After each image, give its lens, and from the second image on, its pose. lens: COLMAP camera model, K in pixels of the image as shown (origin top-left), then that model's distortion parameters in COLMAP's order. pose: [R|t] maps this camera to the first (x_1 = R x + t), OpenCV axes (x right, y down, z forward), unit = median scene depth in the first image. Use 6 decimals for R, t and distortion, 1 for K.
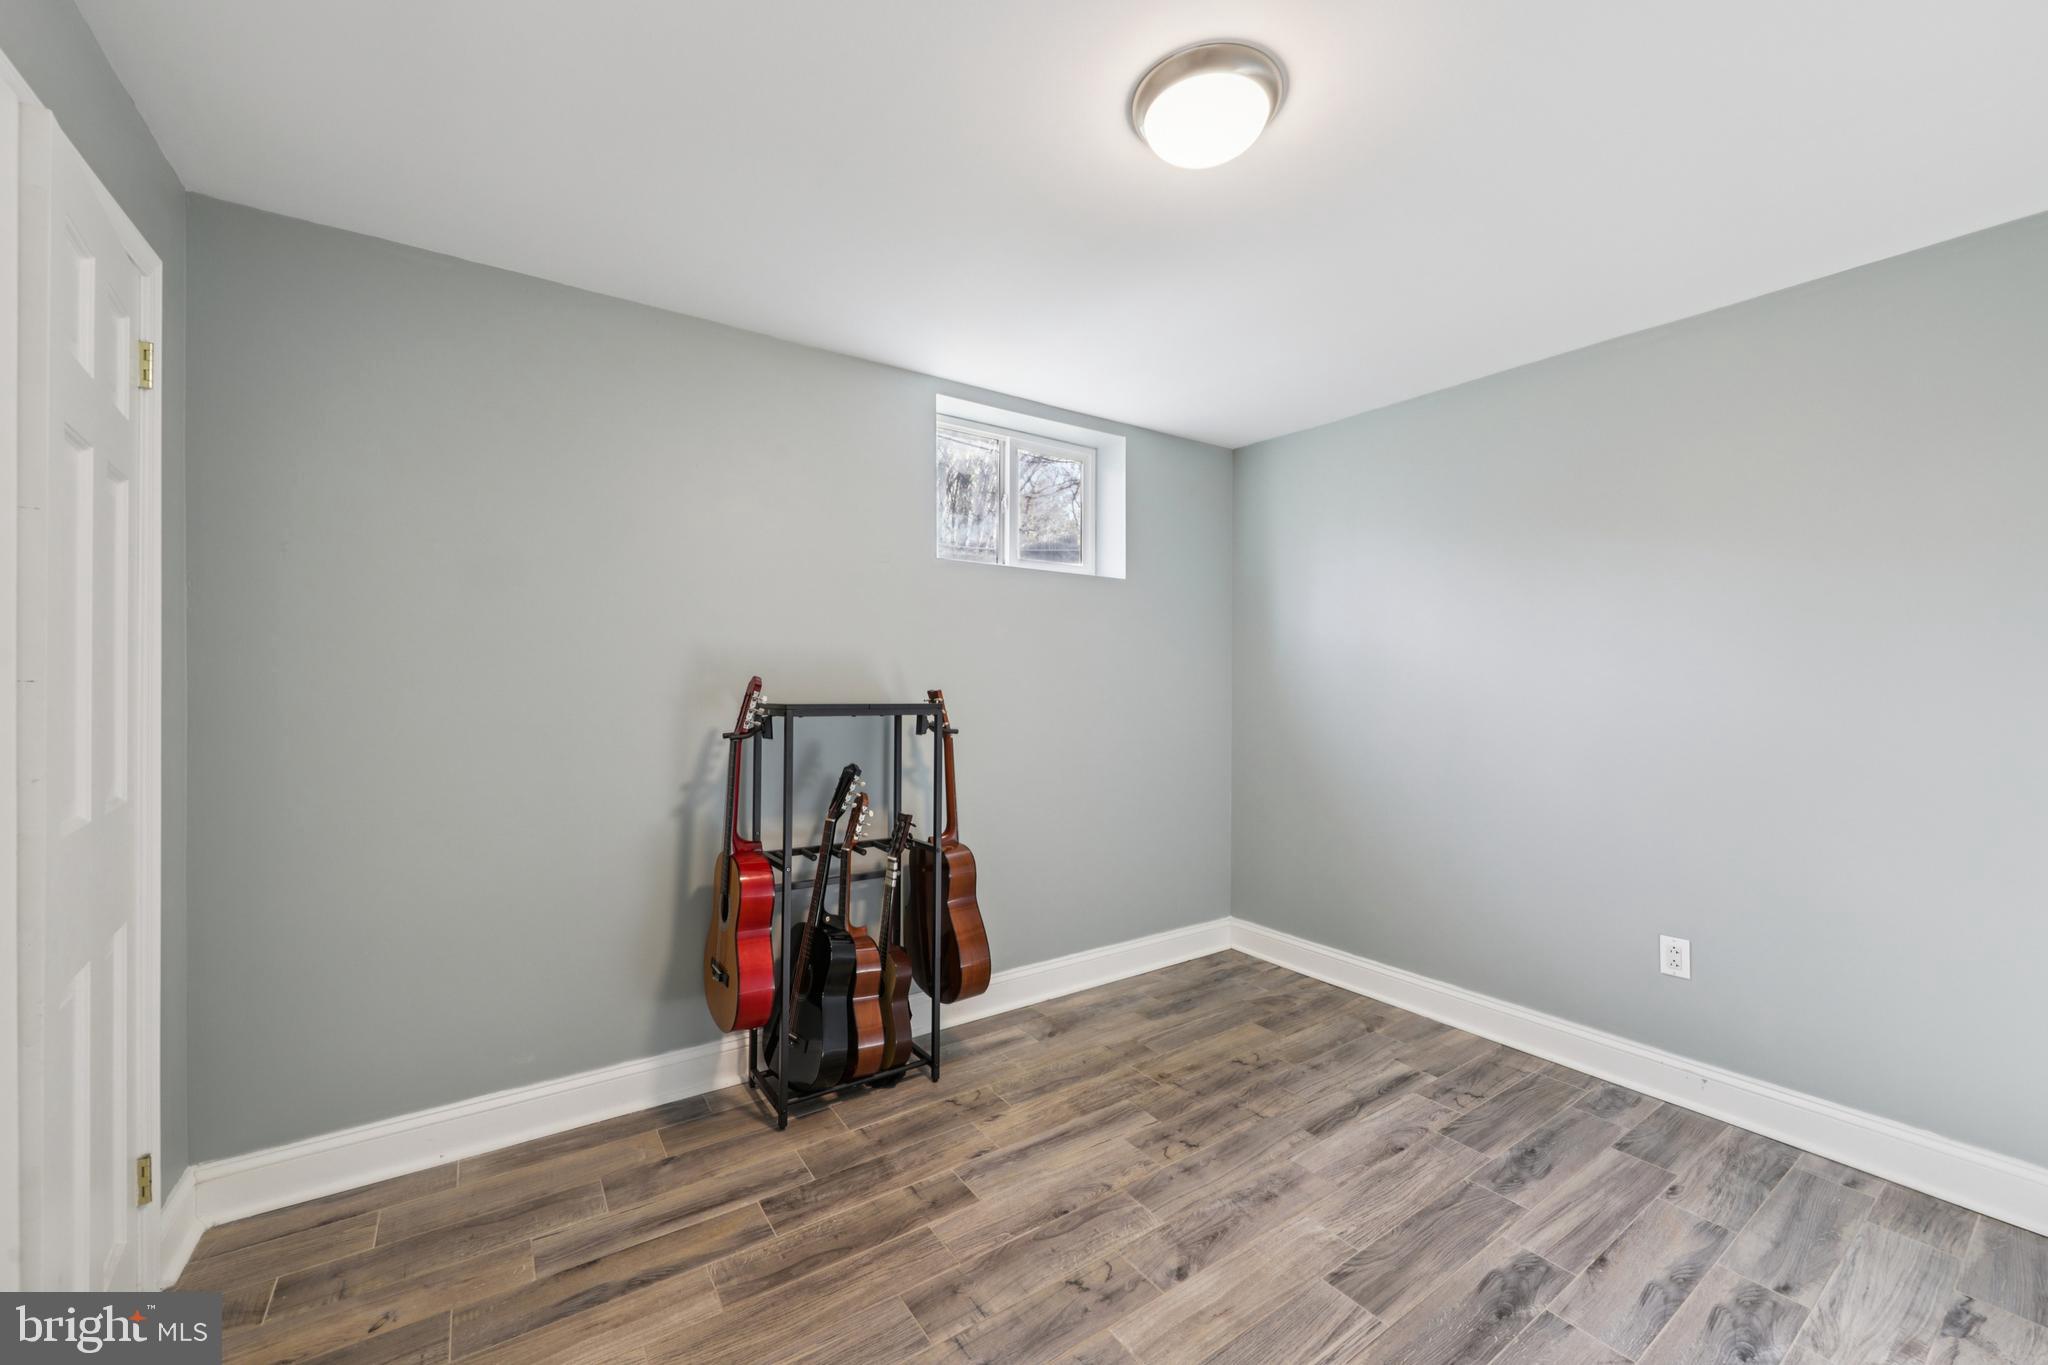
lens RADIAL K [[792.1, 0, 985.5], [0, 792.1, 689.0], [0, 0, 1]] dist [-0.003151, -0.001441]
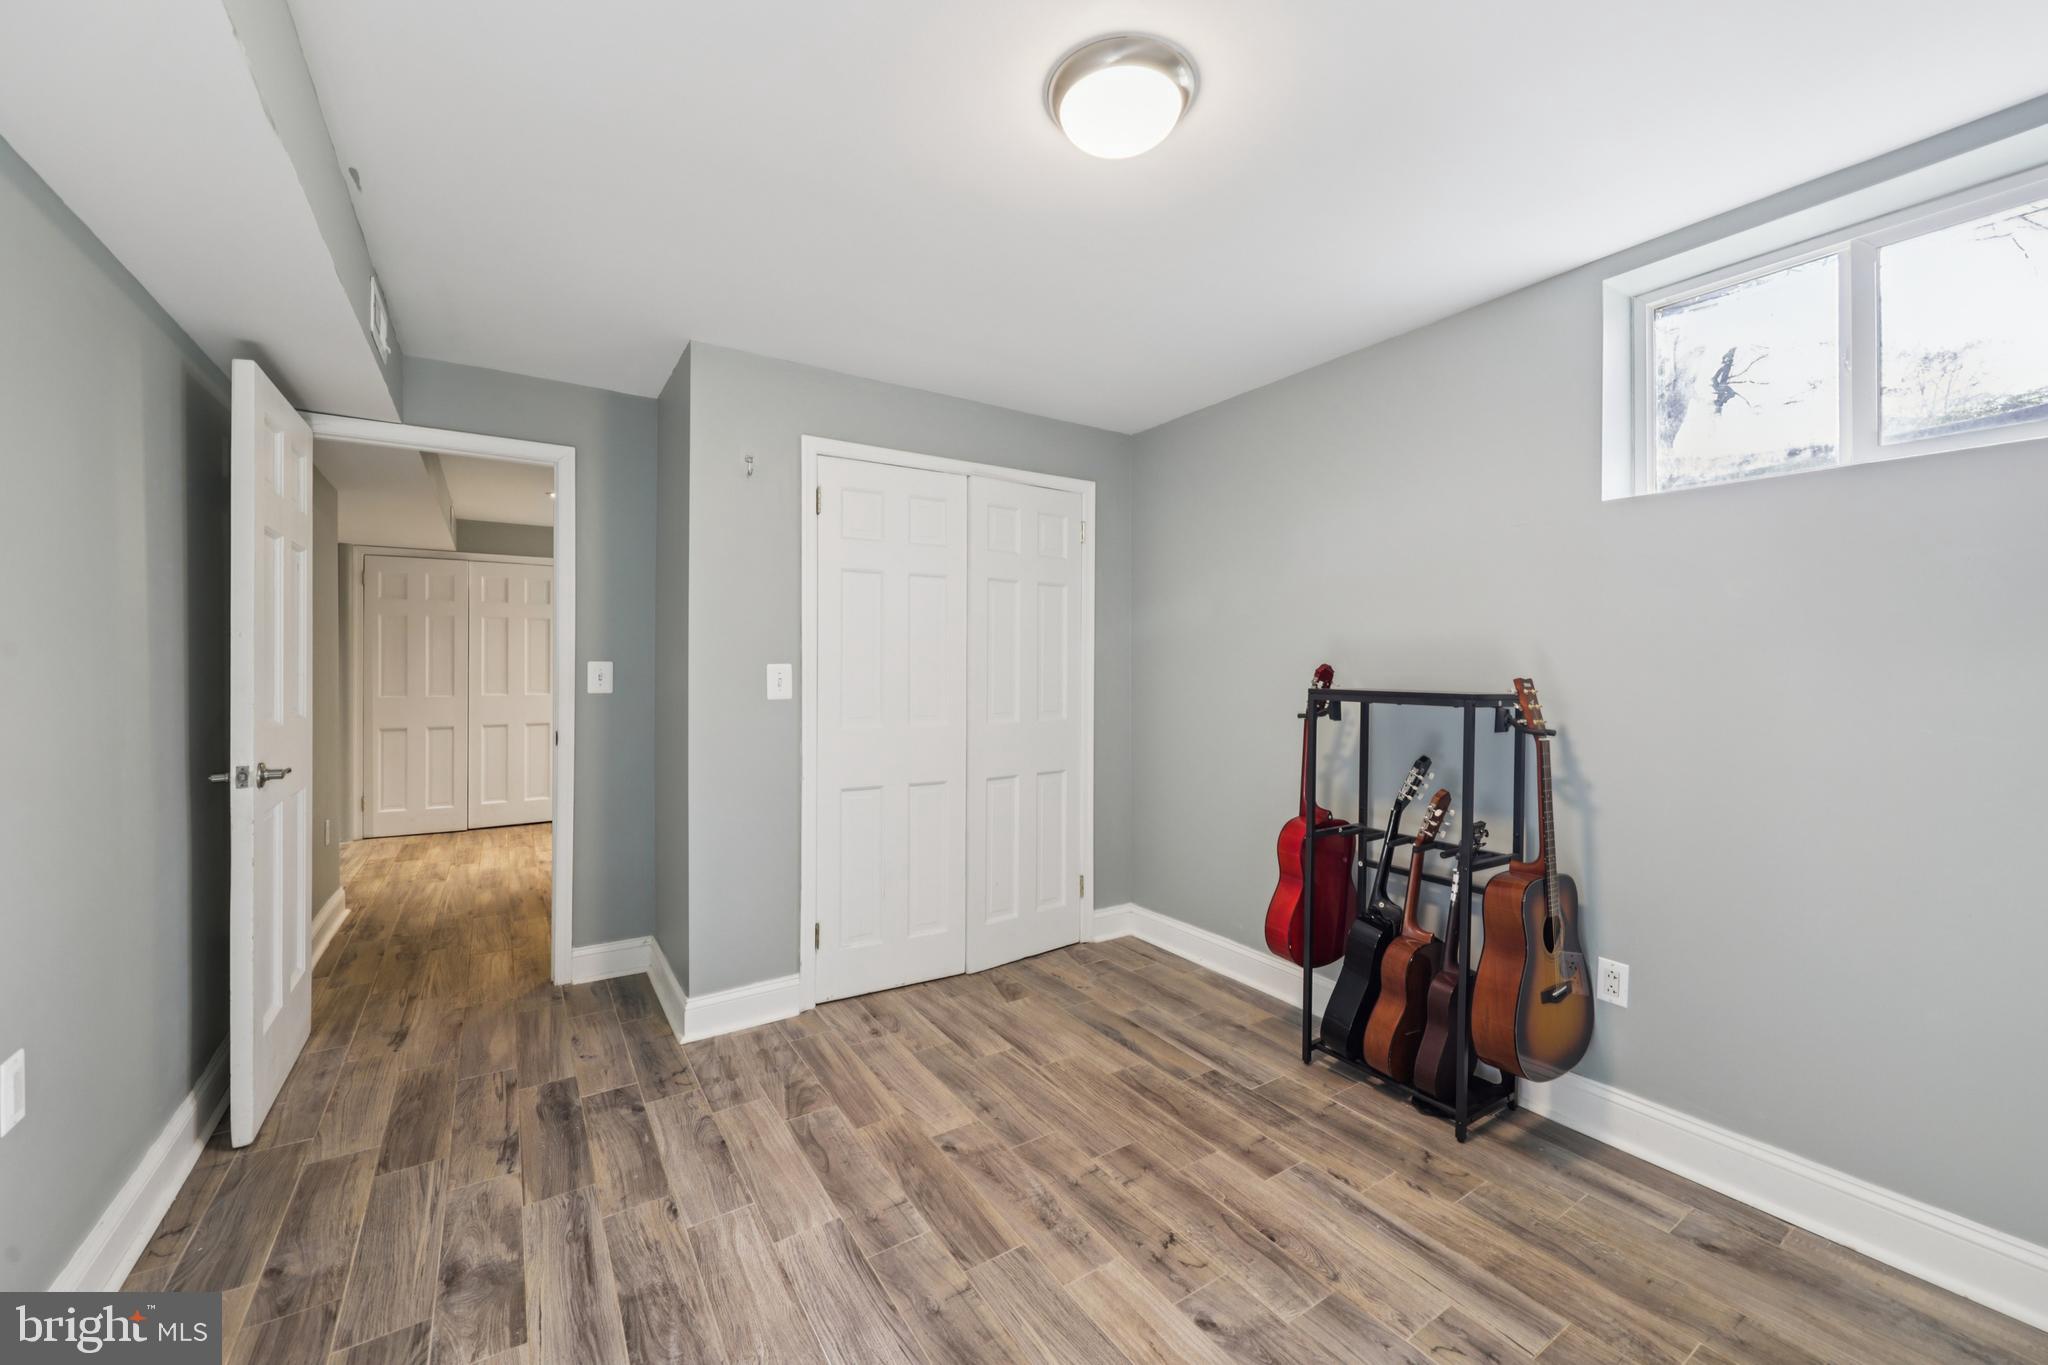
lens RADIAL K [[792.1, 0, 1040.5], [0, 792.1, 666.9], [0, 0, 1]] dist [-0.003151, -0.001441]
pose [[0.002072, -0.003993, -0.999990, 0.931440], [-0.007846, 0.999961, -0.004009, -0.004521], [0.999967, 0.007854, 0.002041, 0.650157]]
